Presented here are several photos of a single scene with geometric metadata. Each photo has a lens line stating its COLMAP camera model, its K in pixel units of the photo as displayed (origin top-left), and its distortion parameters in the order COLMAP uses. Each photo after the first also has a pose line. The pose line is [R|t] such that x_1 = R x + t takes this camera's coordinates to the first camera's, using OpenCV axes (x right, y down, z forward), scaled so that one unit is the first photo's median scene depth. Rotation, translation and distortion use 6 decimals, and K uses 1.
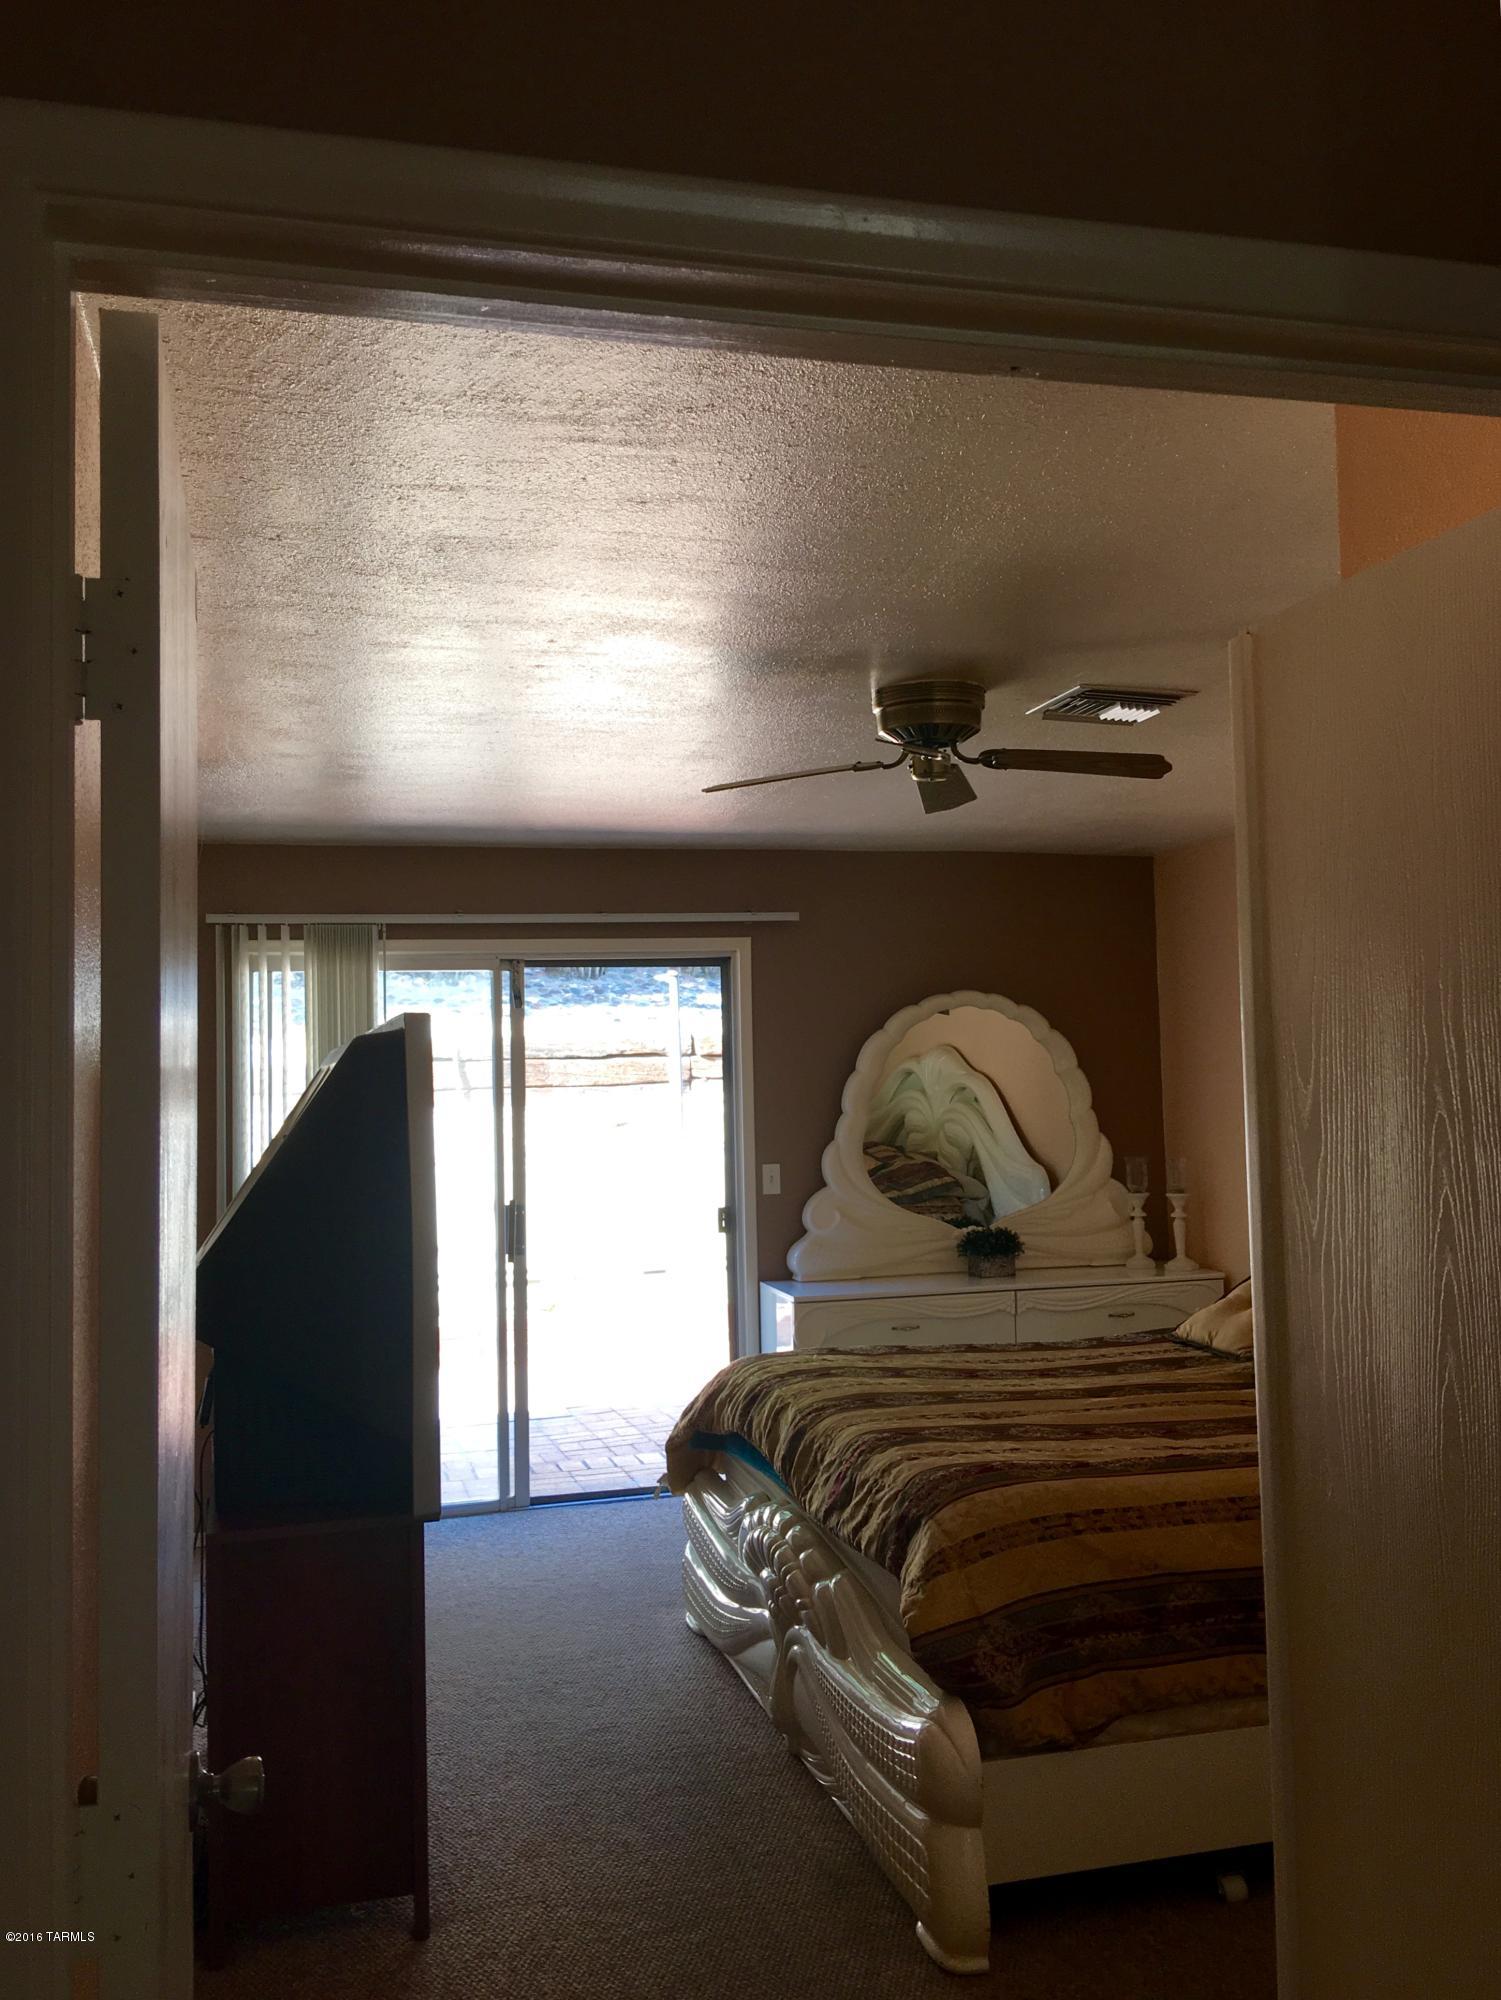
lens RADIAL K [[1702.3, 0, 750.5], [0, 1702.3, 1000.0], [0, 0, 1]] dist [0.084675, -0.147122]
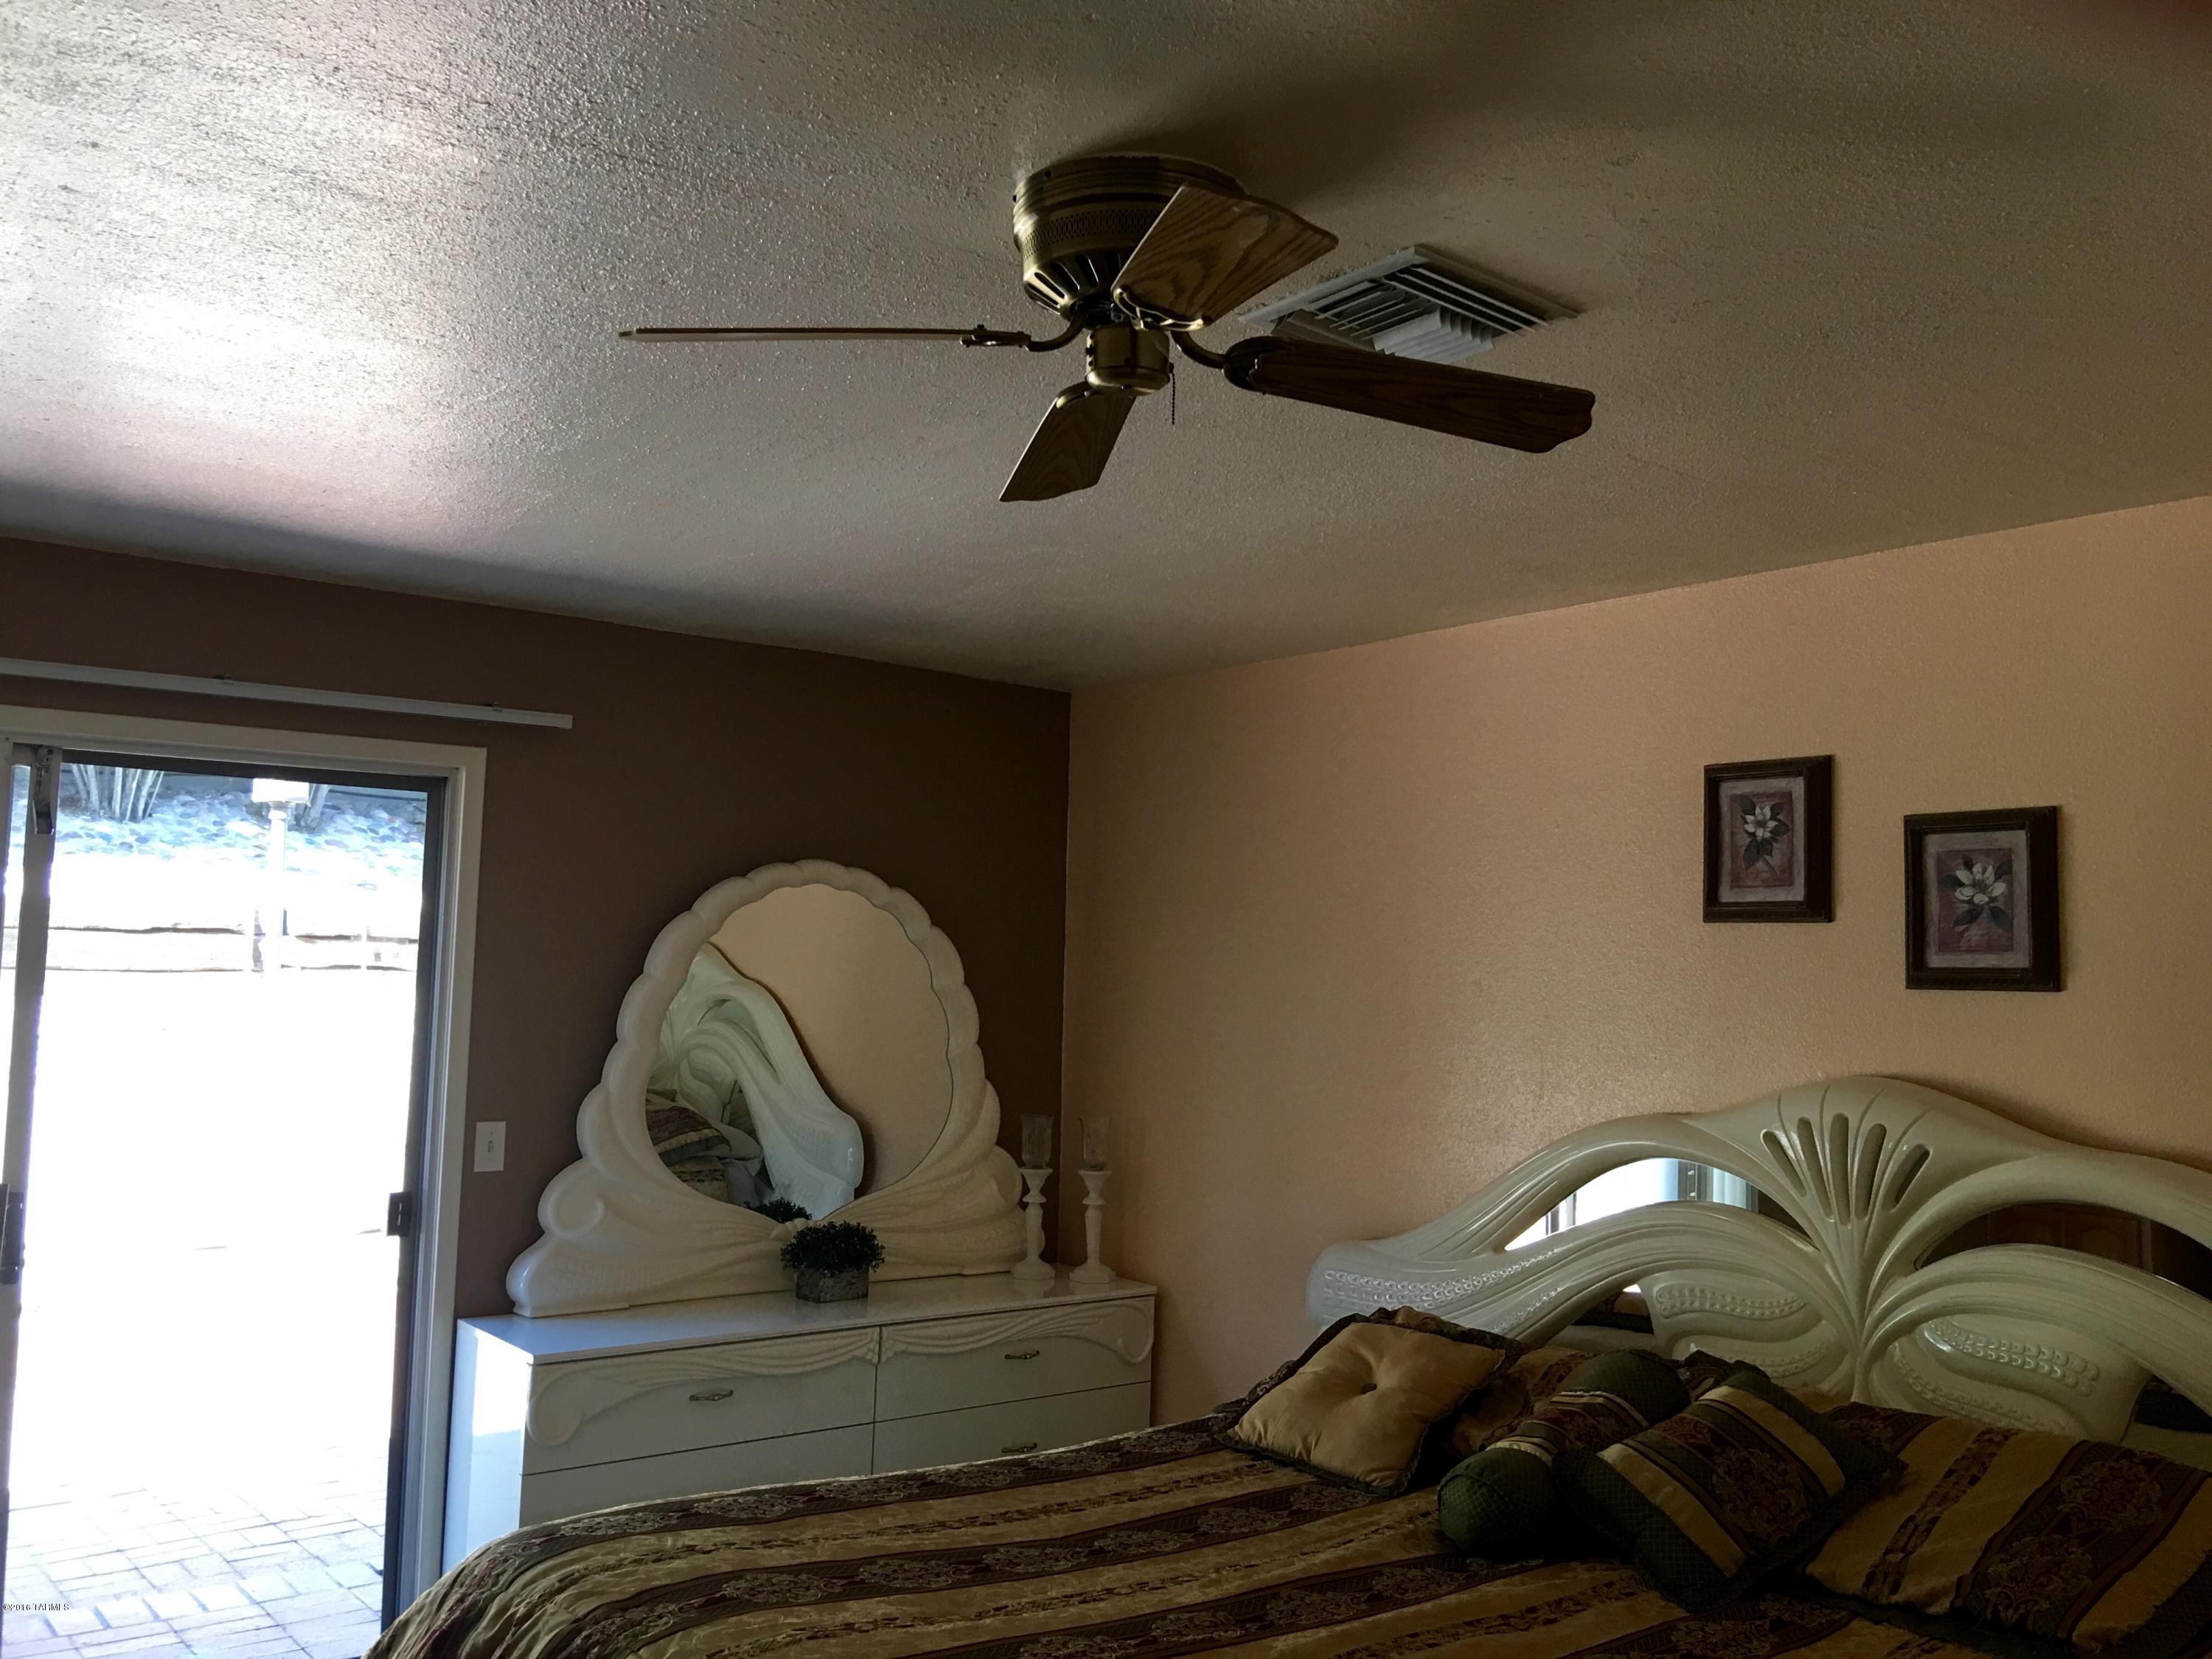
lens RADIAL K [[1882.8, 0, 1106.0], [0, 1882.8, 829.5], [0, 0, 1]] dist [0.084675, -0.147122]
pose [[0.922607, 0.077103, 0.377958, -0.049136], [-0.063359, 0.996803, -0.048686, 0.011114], [-0.380503, 0.020971, 0.924542, 0.281998]]
